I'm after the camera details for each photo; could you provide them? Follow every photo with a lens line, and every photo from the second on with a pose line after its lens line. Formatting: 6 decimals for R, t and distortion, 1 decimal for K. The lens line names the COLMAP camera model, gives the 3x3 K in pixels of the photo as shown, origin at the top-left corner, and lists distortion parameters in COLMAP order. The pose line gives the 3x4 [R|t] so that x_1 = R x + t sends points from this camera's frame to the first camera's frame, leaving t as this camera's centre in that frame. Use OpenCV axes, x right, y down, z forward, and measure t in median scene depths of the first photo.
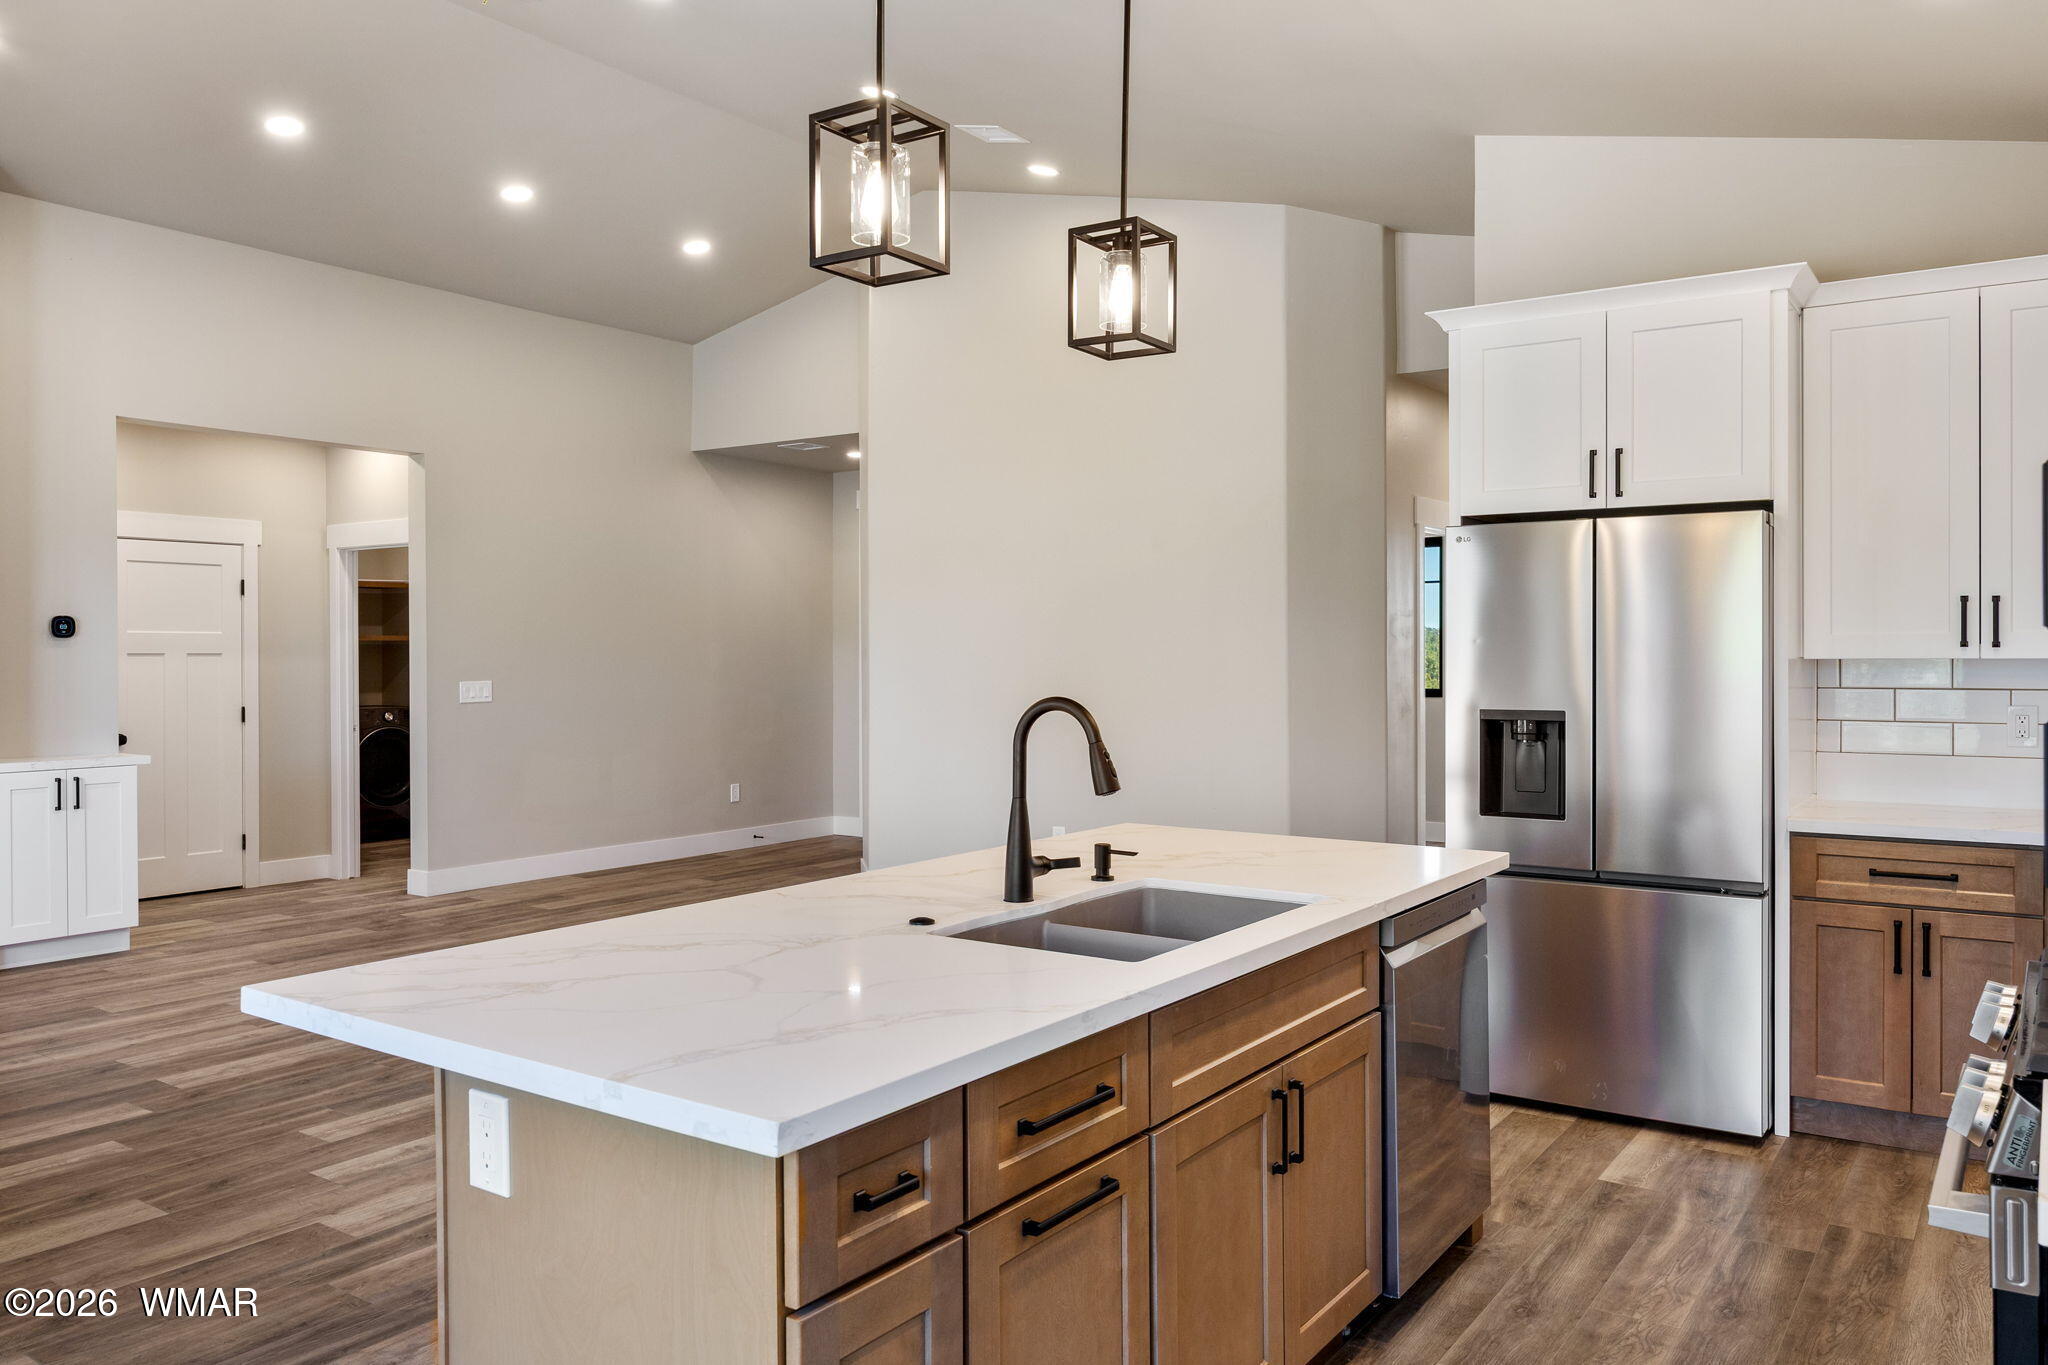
lens RADIAL K [[1565.1, 0, 1023.0], [0, 1565.1, 654.4], [0, 0, 1]] dist [-0.000894, -0.002057]
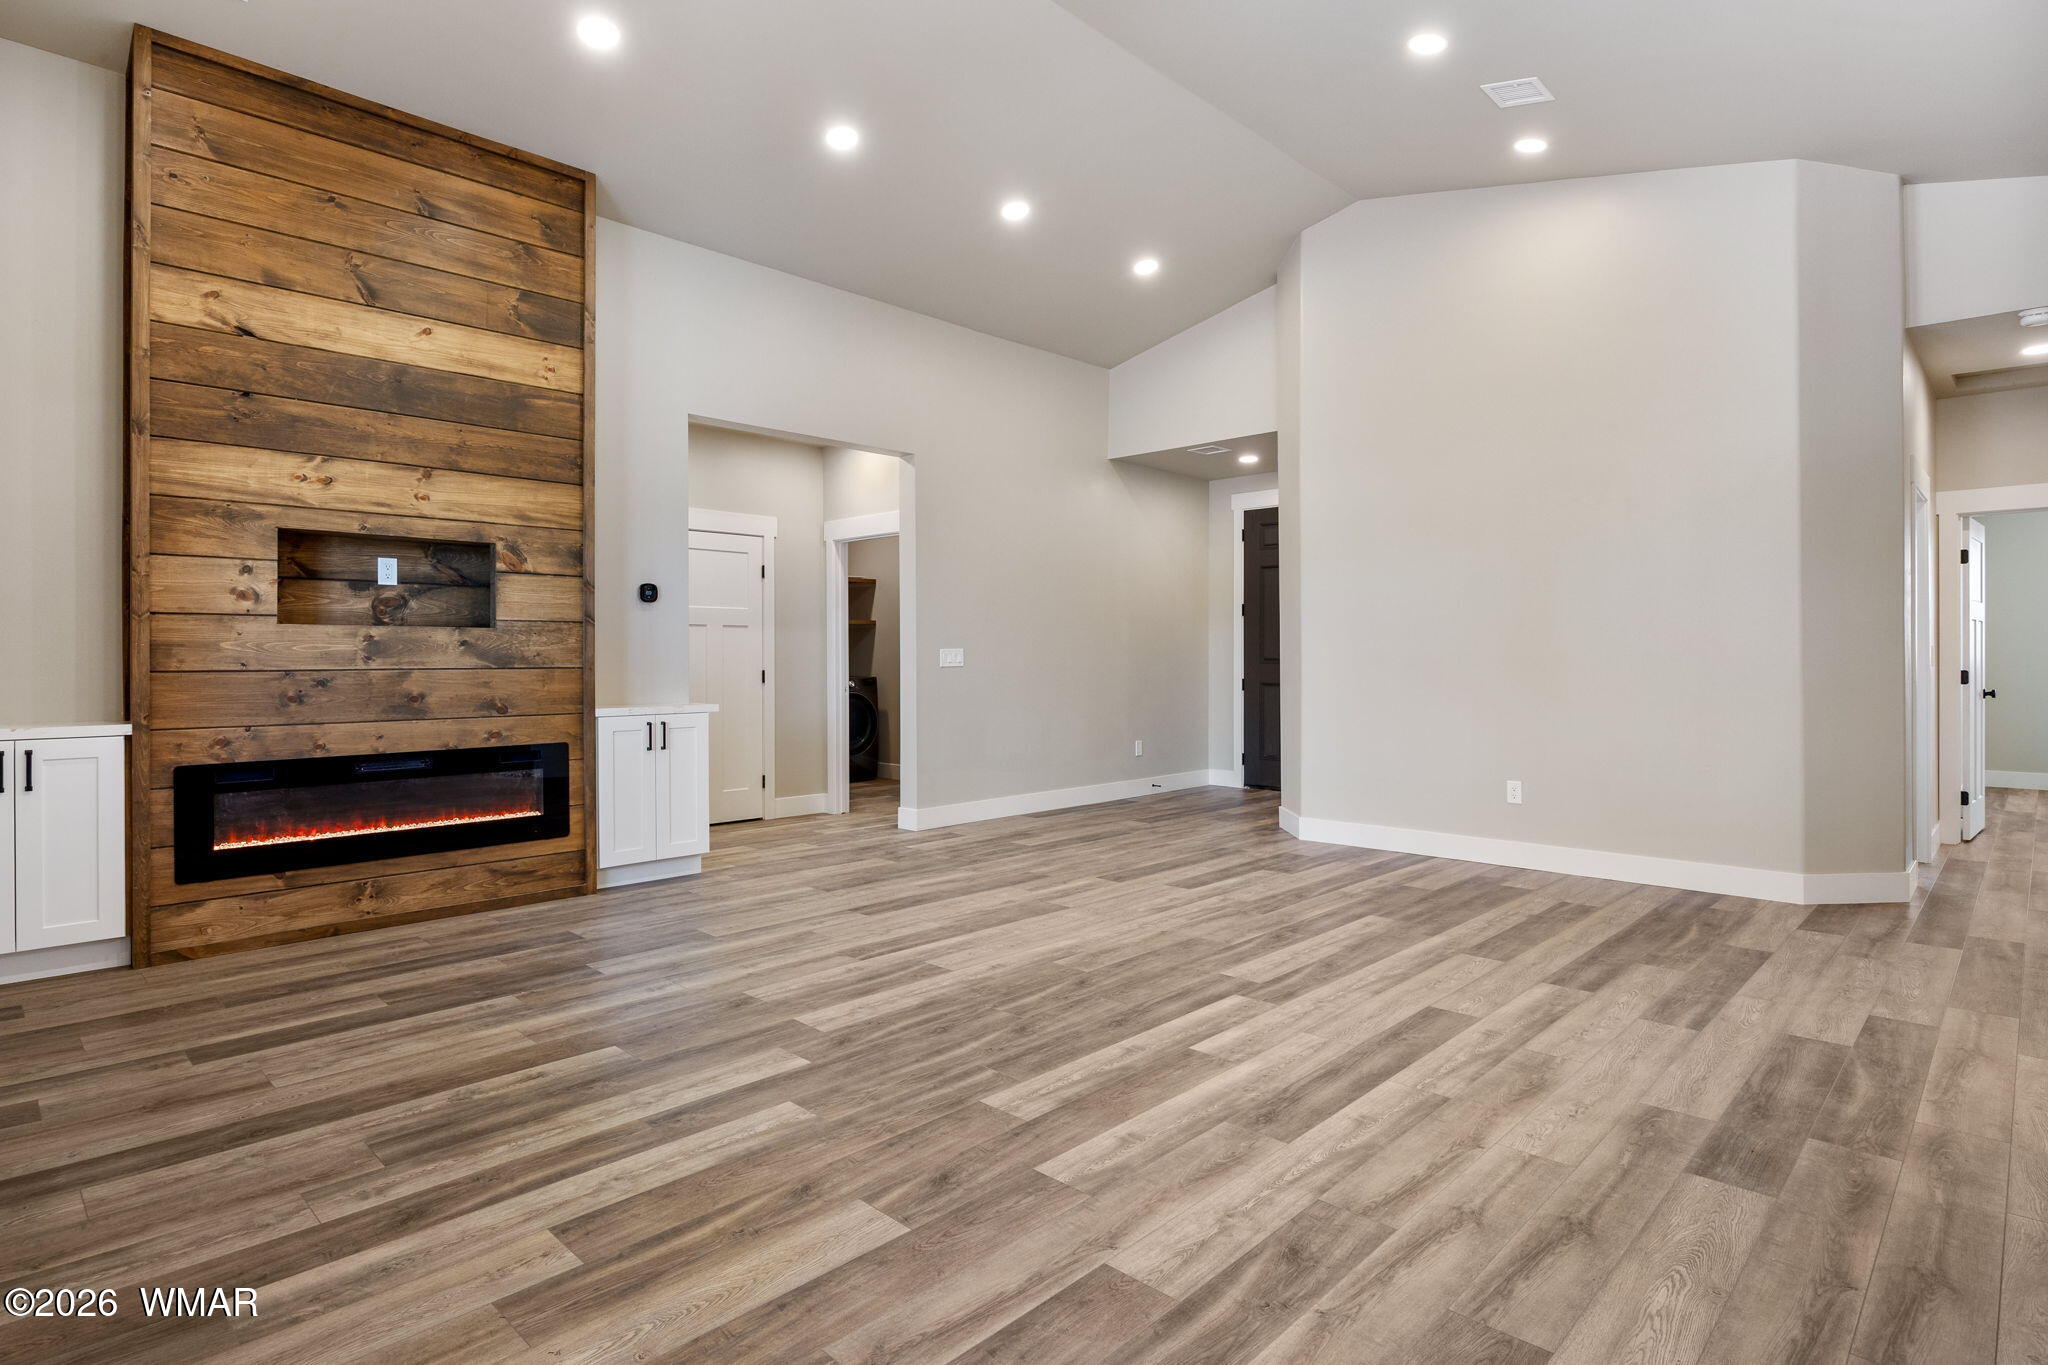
lens RADIAL K [[1133.3, 0, 1029.1], [0, 1133.3, 652.1], [0, 0, 1]] dist [-0.027715, 0.023356]
pose [[0.986803, -0.000123, -0.161925, -0.201372], [-0.000440, 0.999994, -0.003442, 0.029542], [0.161925, 0.003468, 0.986797, 0.220695]]
